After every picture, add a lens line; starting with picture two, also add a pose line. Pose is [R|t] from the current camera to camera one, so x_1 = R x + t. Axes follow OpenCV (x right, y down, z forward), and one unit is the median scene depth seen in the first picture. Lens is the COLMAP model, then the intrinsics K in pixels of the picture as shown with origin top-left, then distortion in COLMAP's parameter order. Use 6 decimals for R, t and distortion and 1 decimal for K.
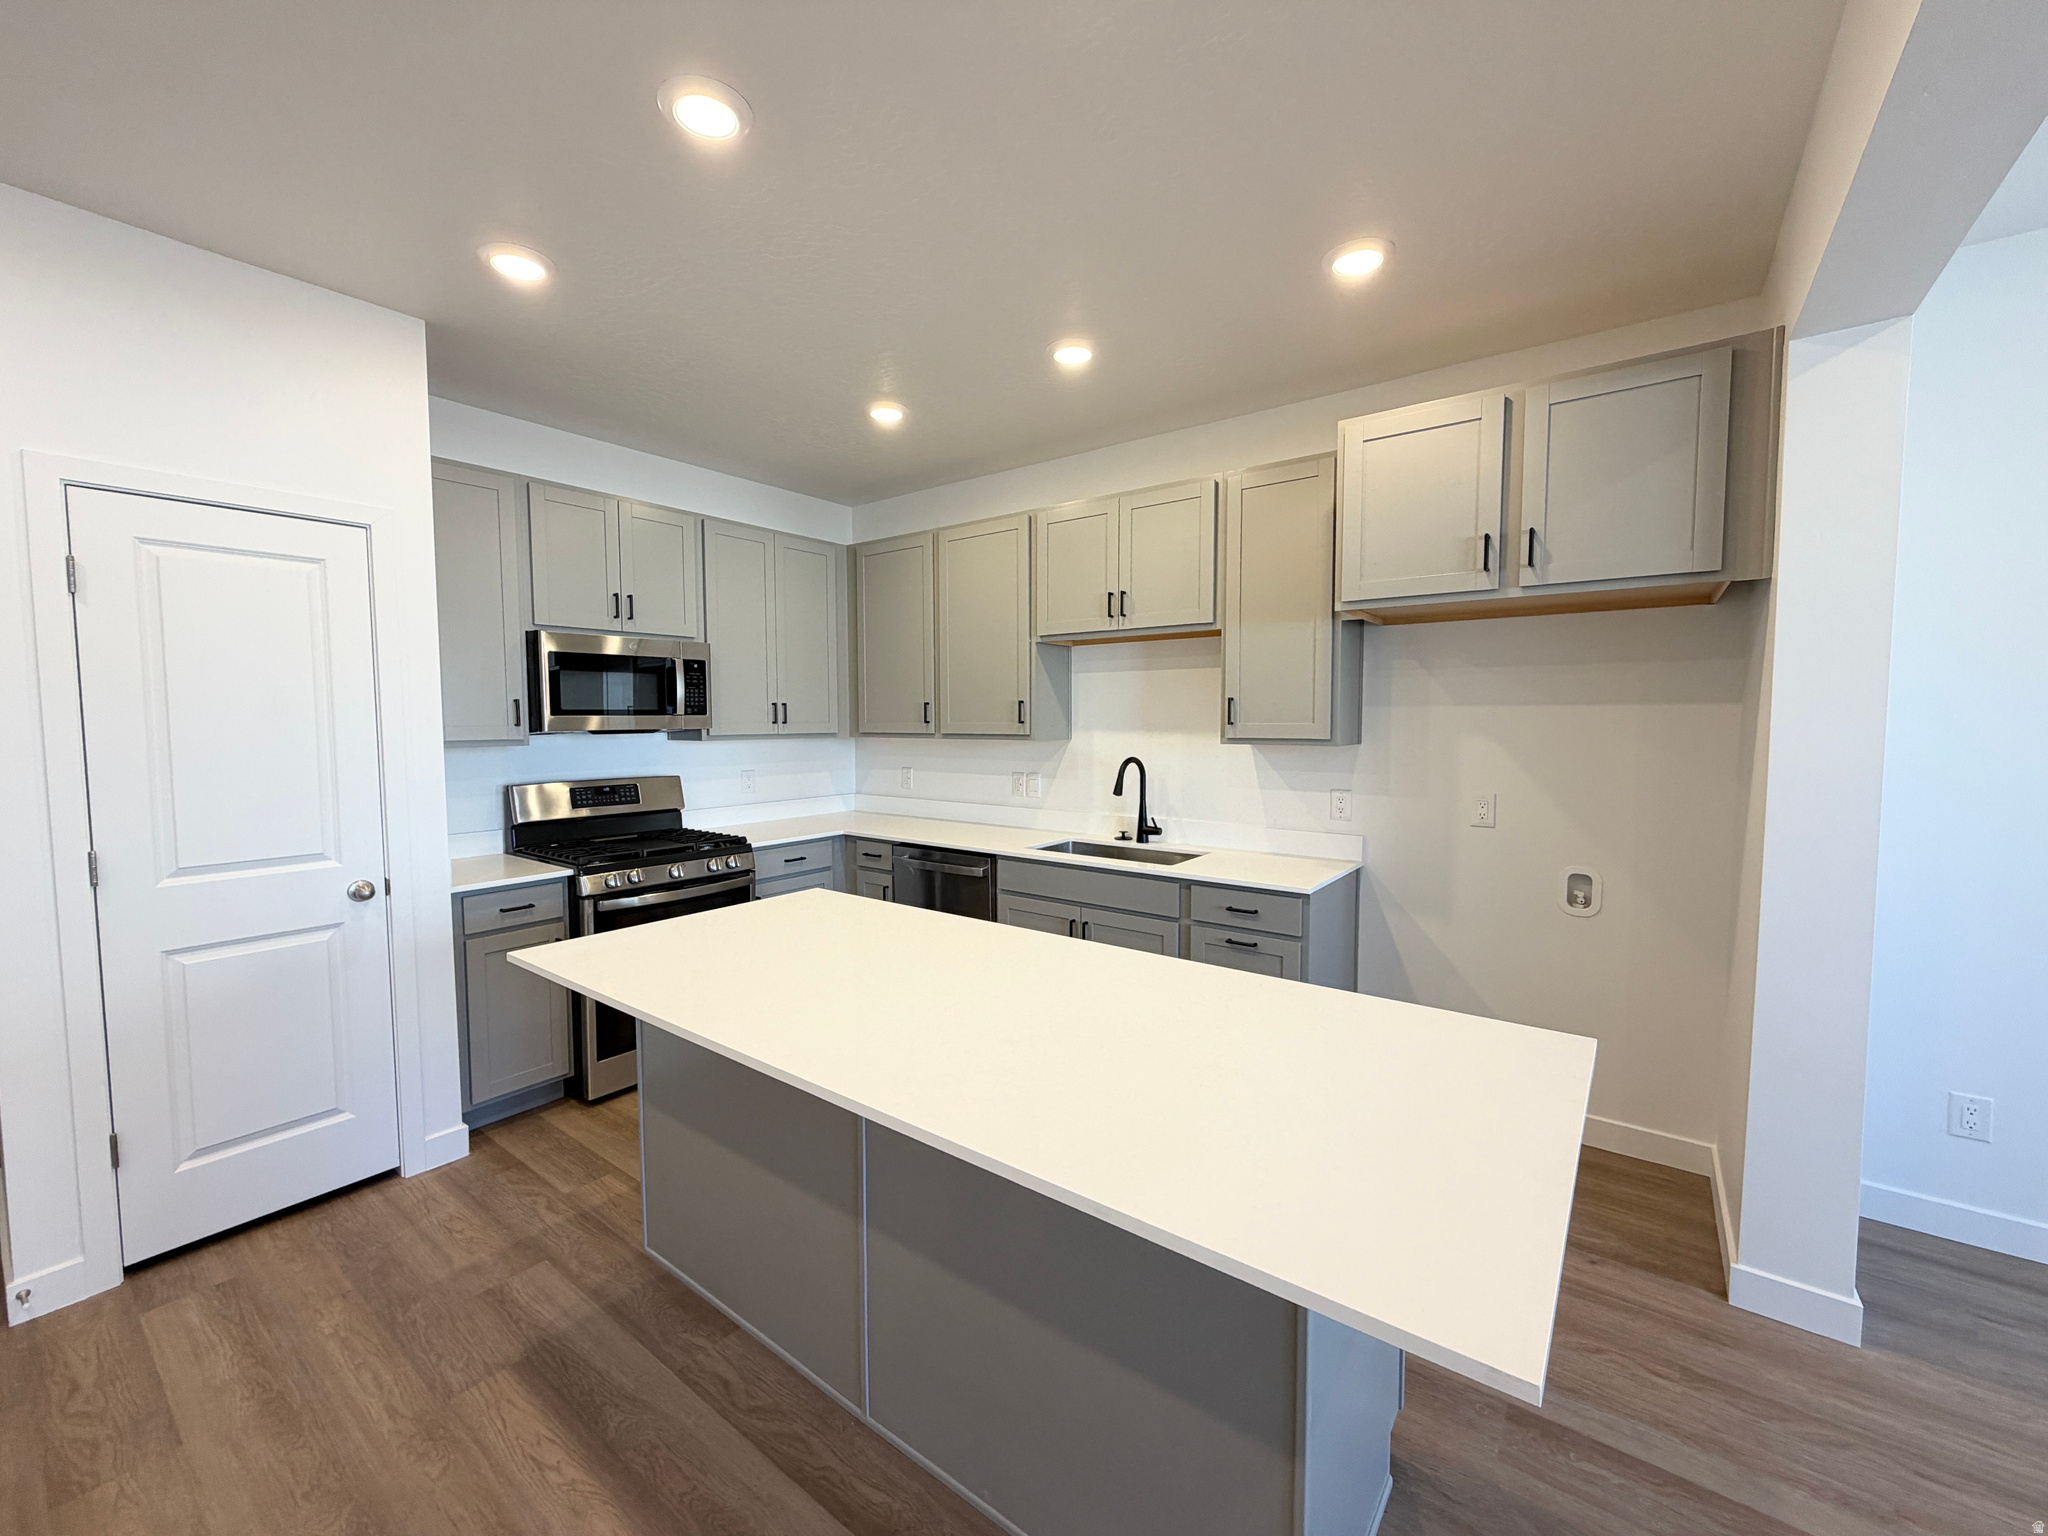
lens RADIAL K [[818.9, 0, 1020.1], [0, 818.9, 767.8], [0, 0, 1]] dist [0.002067, 0.000192]
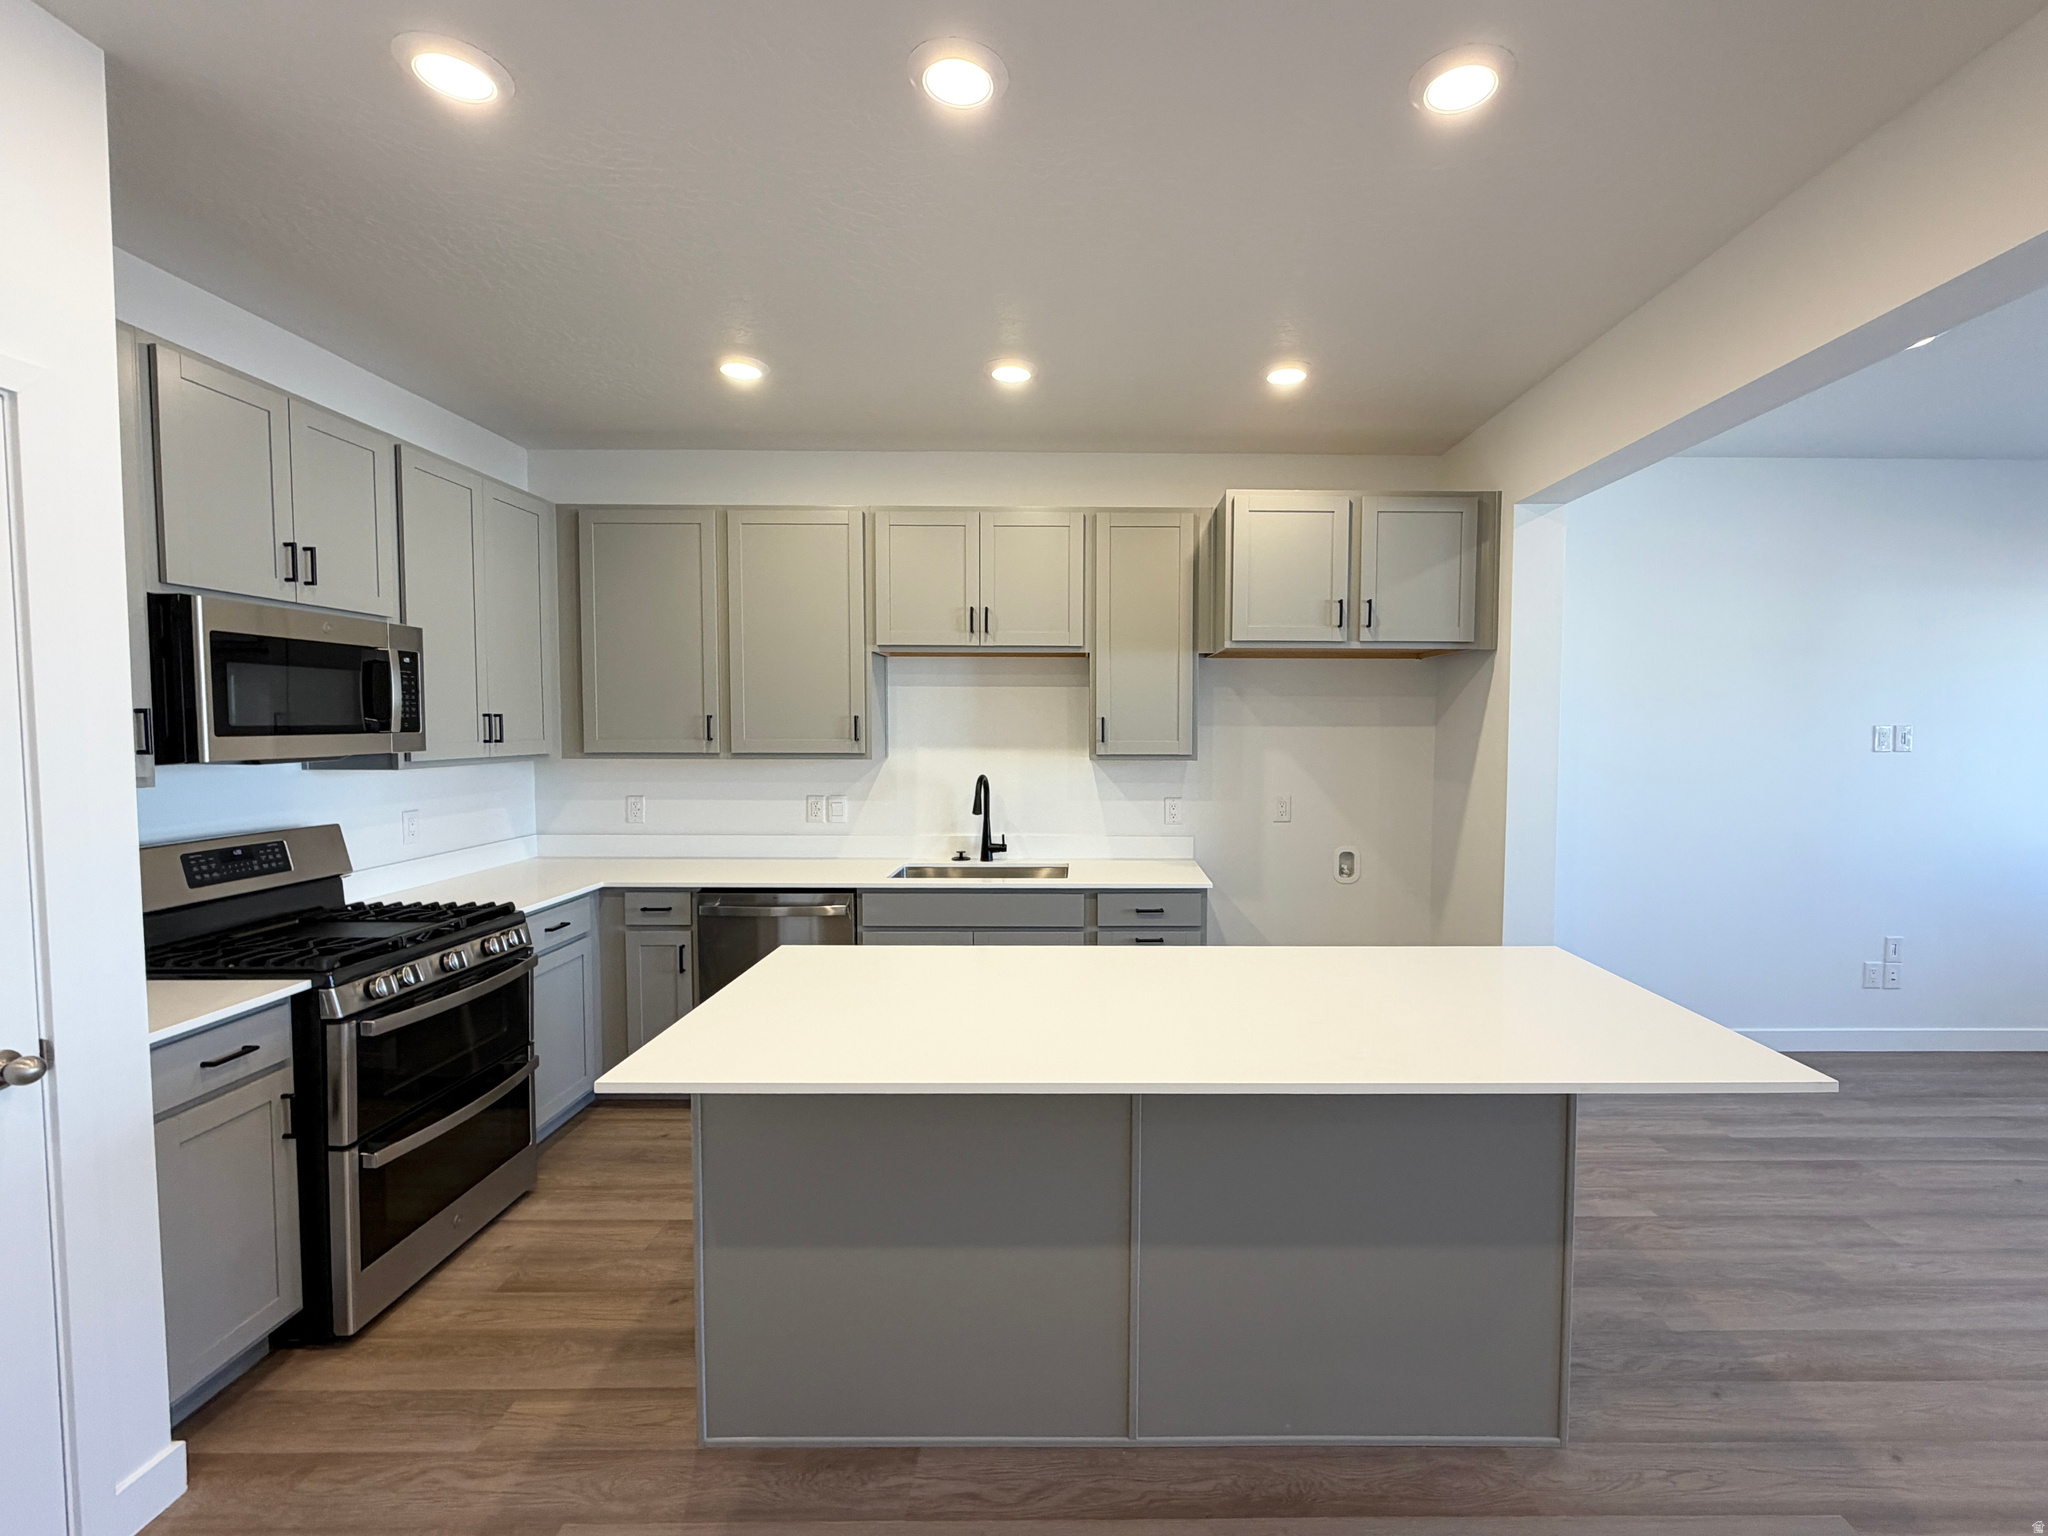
lens RADIAL K [[894.2, 0, 1095.9], [0, 894.2, 767.7], [0, 0, 1]] dist [0.004185, -0.000427]
pose [[0.790811, -0.025636, 0.611523, -0.479678], [0.032958, 0.999456, -0.000721, -0.019046], [-0.611172, 0.020725, 0.791226, 0.076705]]
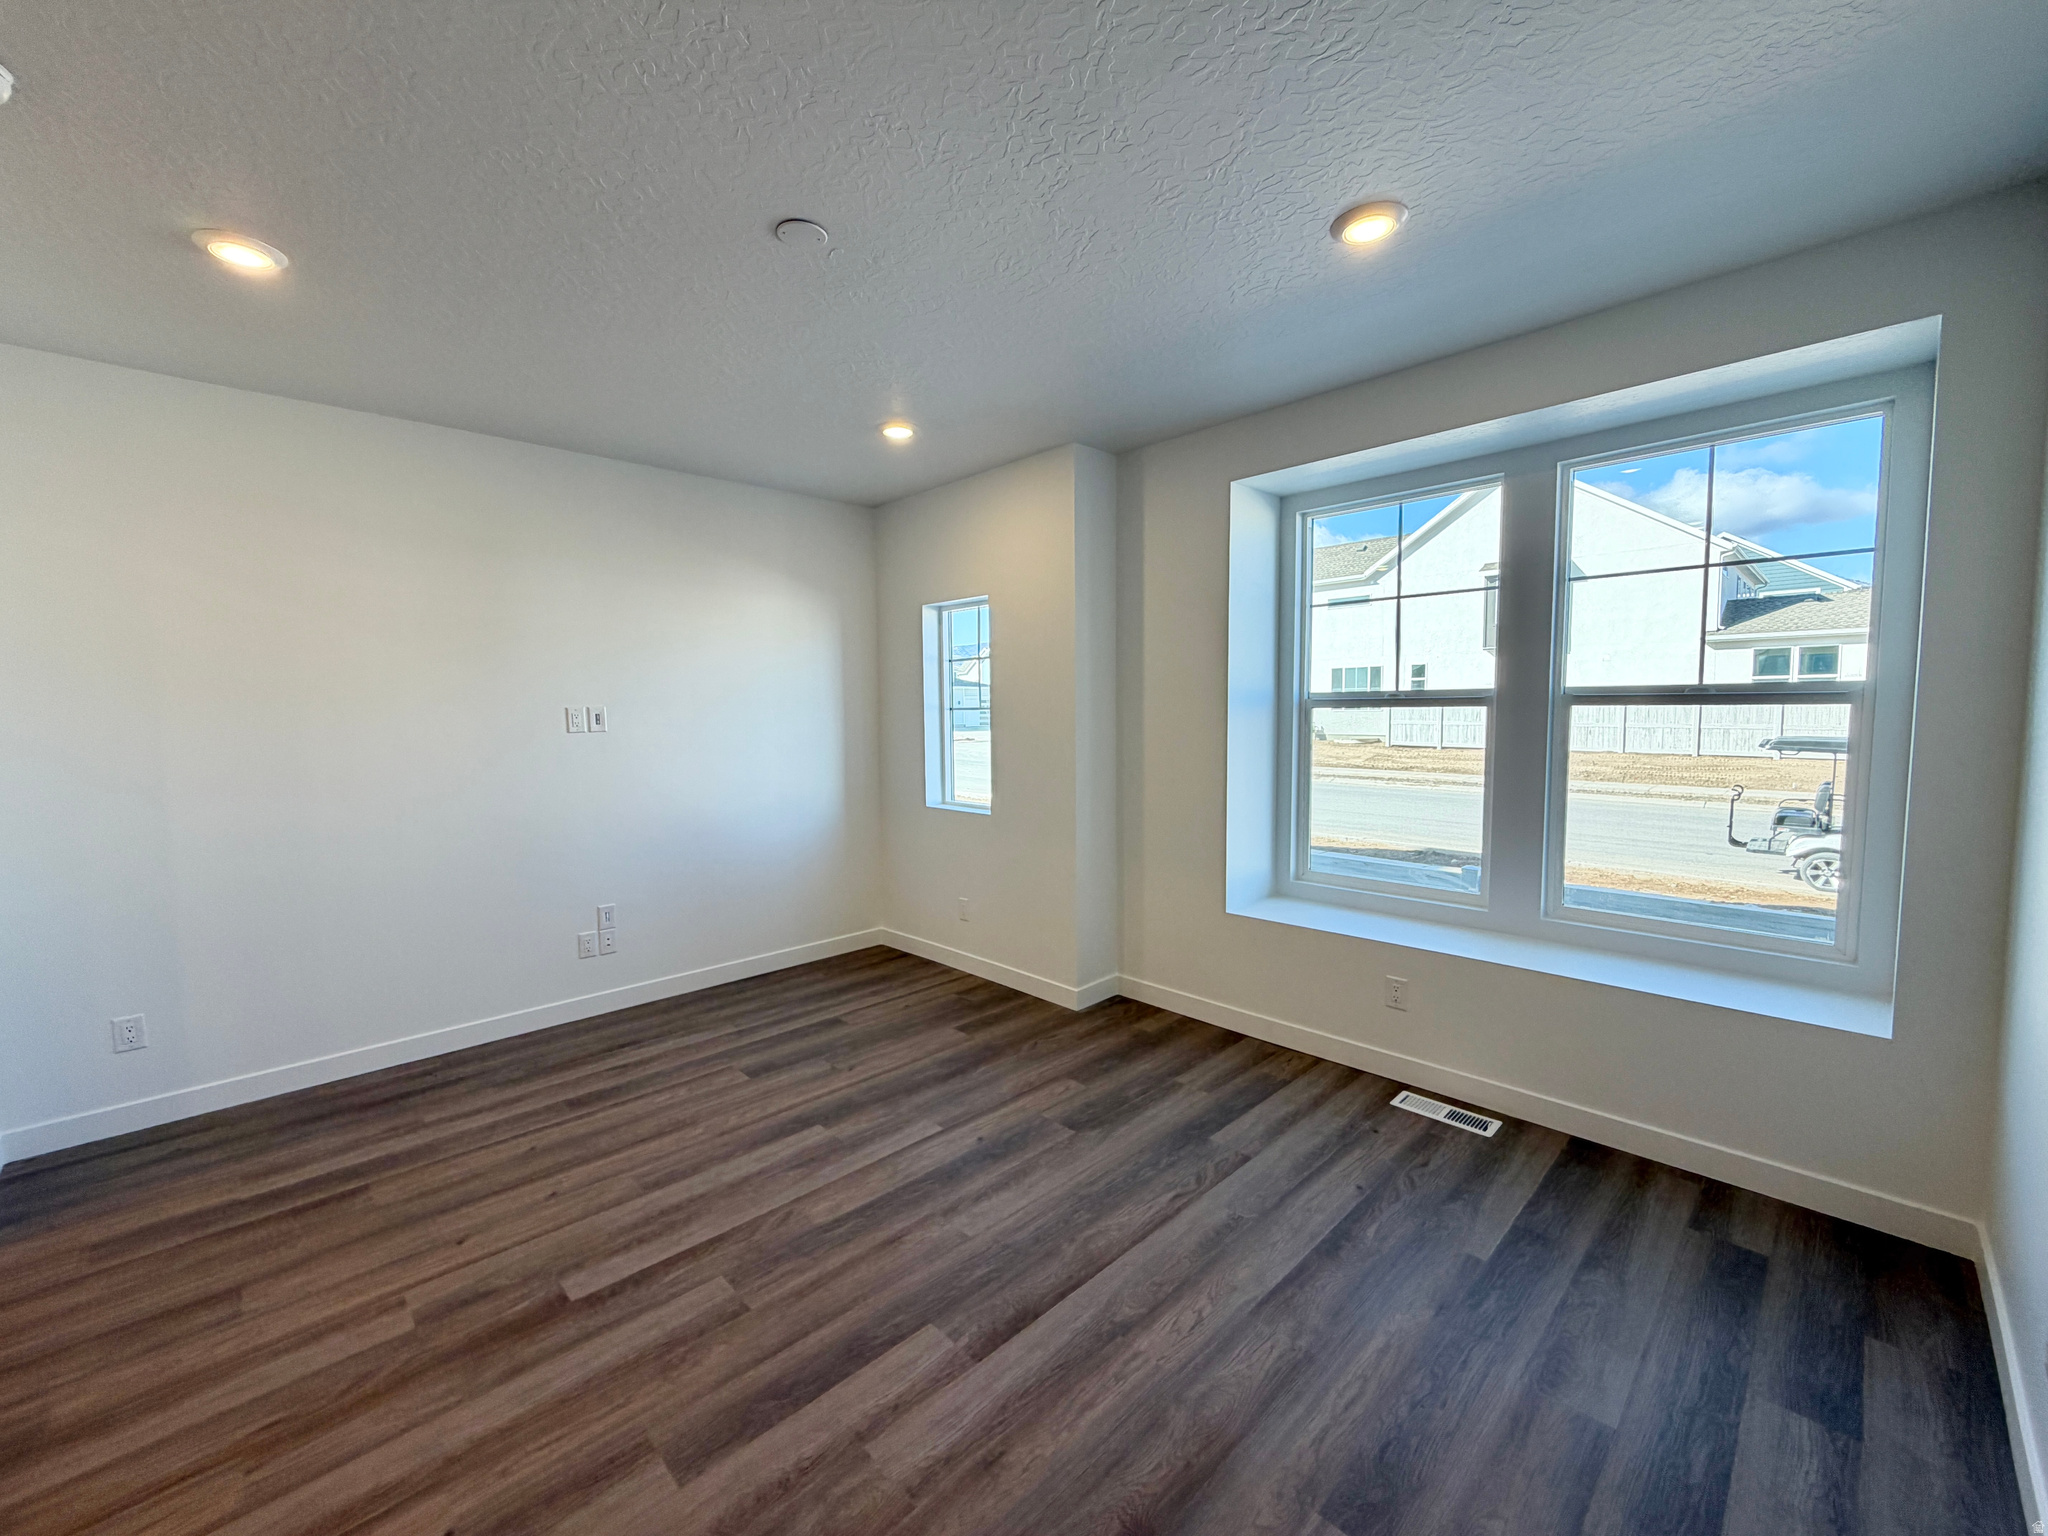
lens RADIAL K [[818.9, 0, 1018.8], [0, 818.9, 765.9], [0, 0, 1]] dist [0.002067, 0.000192]
pose [[0.159701, -0.068774, 0.984767, 0.097770], [0.071831, 0.995735, 0.057891, 0.021128], [-0.984549, 0.061491, 0.163960, -0.452059]]
